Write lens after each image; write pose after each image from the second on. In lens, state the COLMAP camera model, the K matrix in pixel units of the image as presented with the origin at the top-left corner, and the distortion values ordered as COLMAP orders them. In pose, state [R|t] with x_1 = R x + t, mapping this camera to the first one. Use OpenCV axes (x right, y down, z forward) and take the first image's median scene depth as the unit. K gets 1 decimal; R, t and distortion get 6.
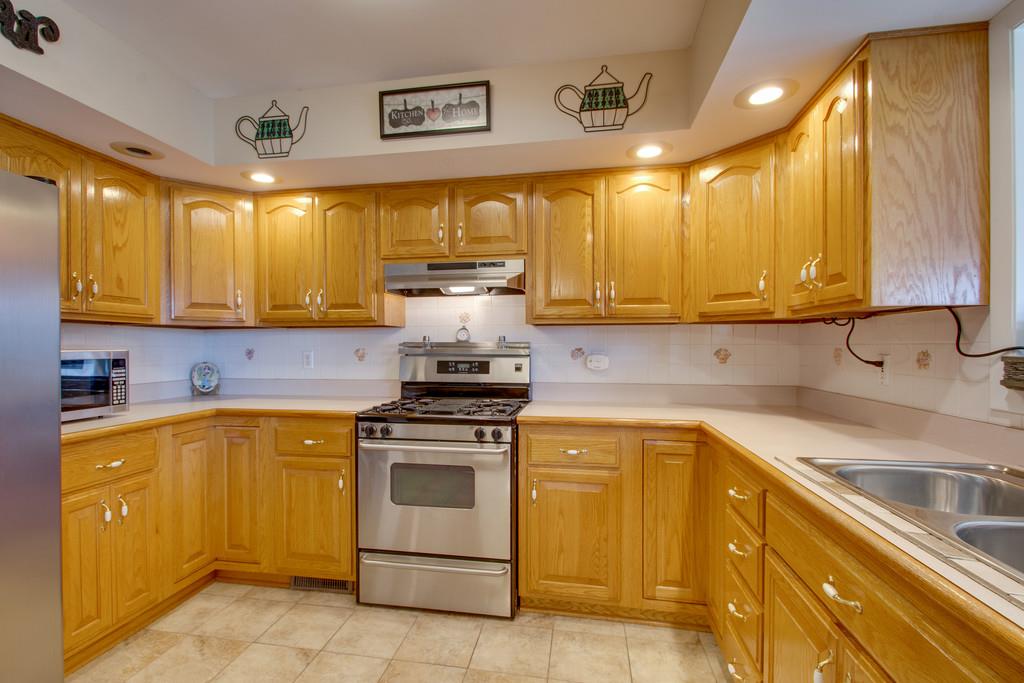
lens RADIAL K [[474.9, 0, 509.6], [0, 474.9, 348.1], [0, 0, 1]] dist [0.001299, -0.000350]
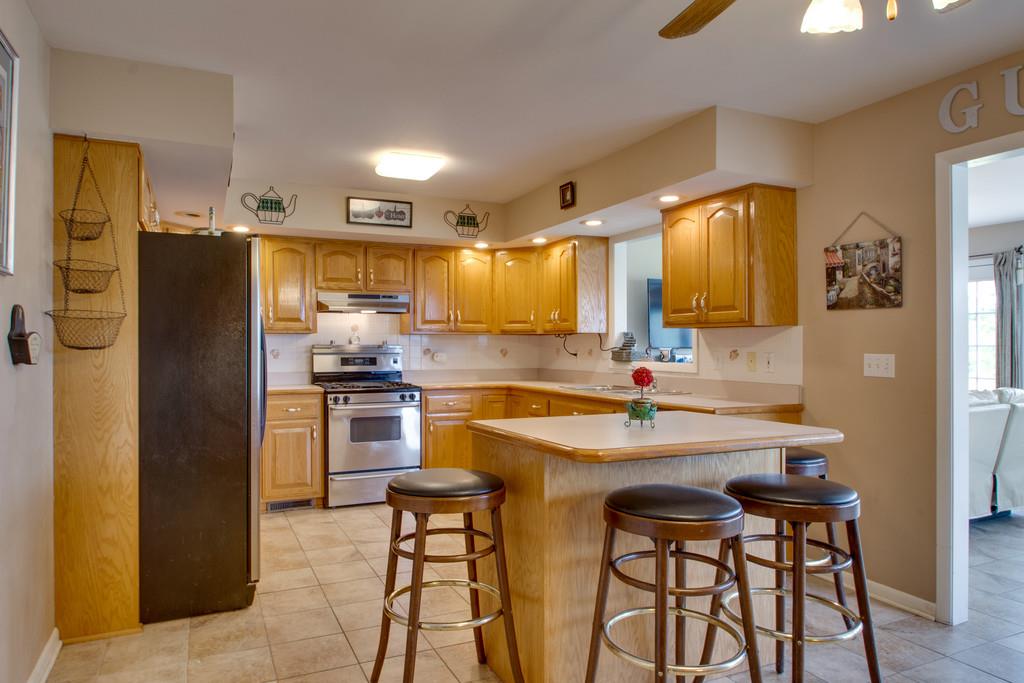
lens RADIAL K [[636.0, 0, 513.7], [0, 636.0, 344.7], [0, 0, 1]] dist [-0.000033, -0.002253]
pose [[0.812969, 0.001560, 0.582304, -1.098898], [0.004122, 0.999956, -0.008433, 0.008011], [-0.582292, 0.009256, 0.812927, -1.160297]]
